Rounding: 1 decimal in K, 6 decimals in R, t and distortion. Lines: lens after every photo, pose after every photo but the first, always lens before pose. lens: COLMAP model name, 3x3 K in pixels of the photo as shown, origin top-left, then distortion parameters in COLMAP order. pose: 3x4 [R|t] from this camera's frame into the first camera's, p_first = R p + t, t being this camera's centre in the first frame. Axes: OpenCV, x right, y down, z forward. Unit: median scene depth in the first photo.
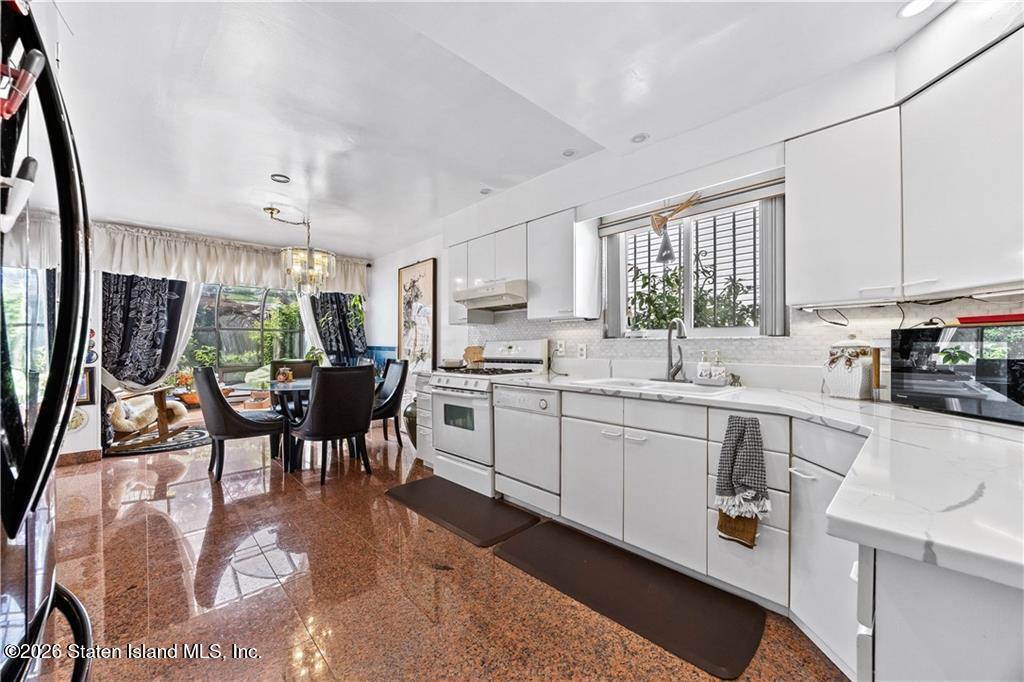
lens RADIAL K [[397.3, 0, 514.8], [0, 397.3, 346.1], [0, 0, 1]] dist [-0.003788, -0.000253]
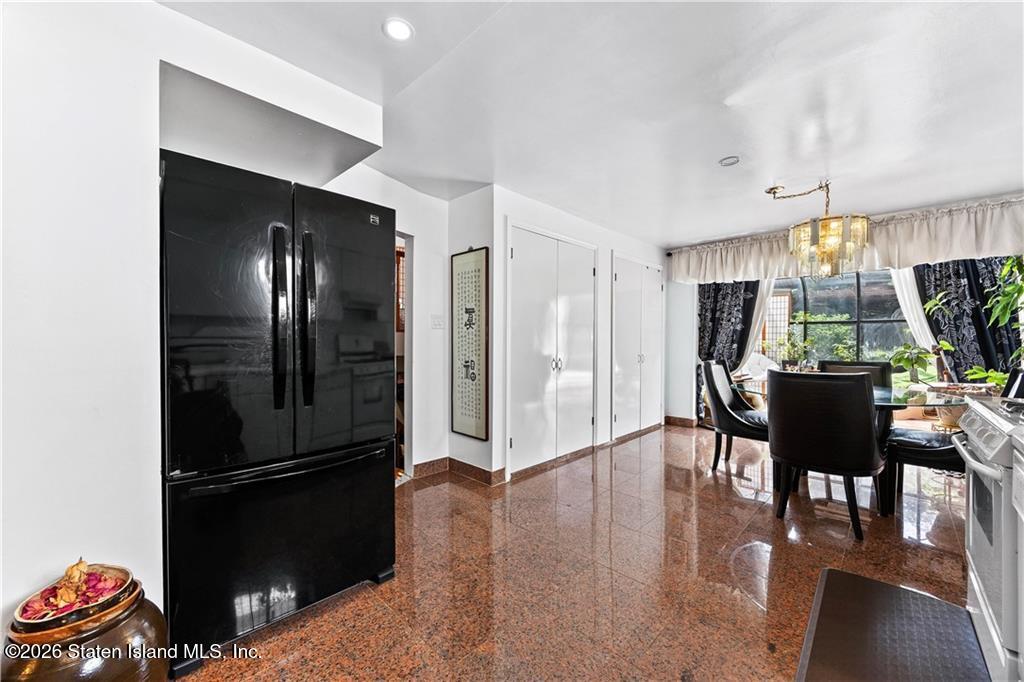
lens RADIAL K [[397.3, 0, 513.0], [0, 397.3, 342.7], [0, 0, 1]] dist [-0.003788, -0.000253]
pose [[0.062452, 0.011037, -0.997987, 0.199003], [-0.003018, 0.999936, 0.010870, -0.005948], [0.998043, 0.002333, 0.062481, 0.292554]]
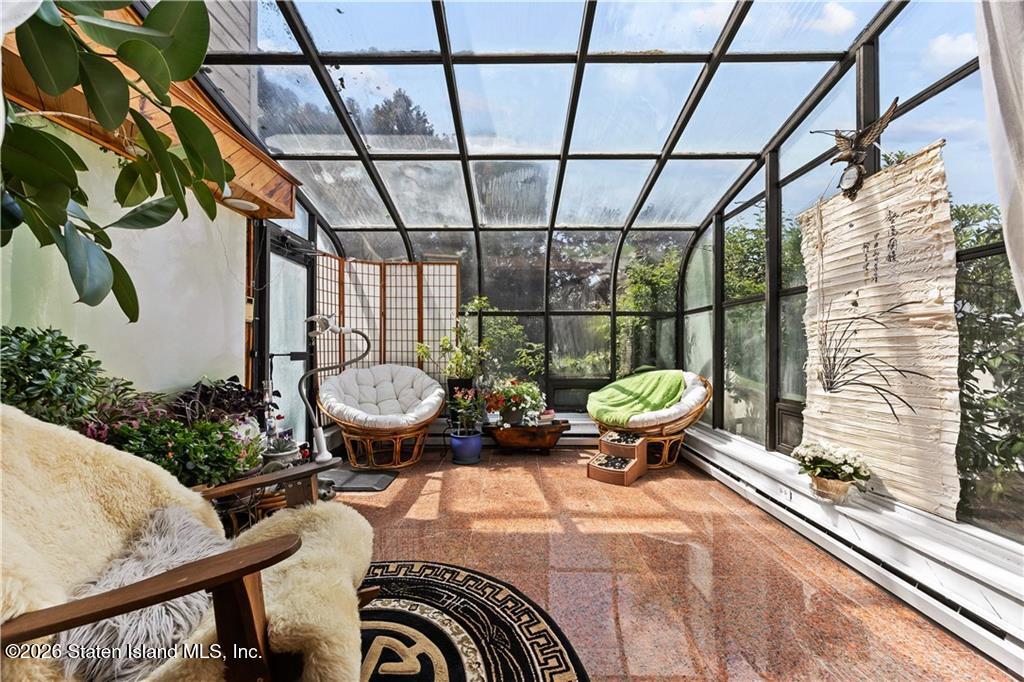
lens RADIAL K [[397.3, 0, 510.3], [0, 397.3, 346.2], [0, 0, 1]] dist [-0.003788, -0.000253]
pose [[0.717015, -0.003025, -0.697051, -0.711949], [0.001748, 0.999995, -0.002543, 0.012182], [0.697055, 0.000605, 0.717017, 1.018027]]
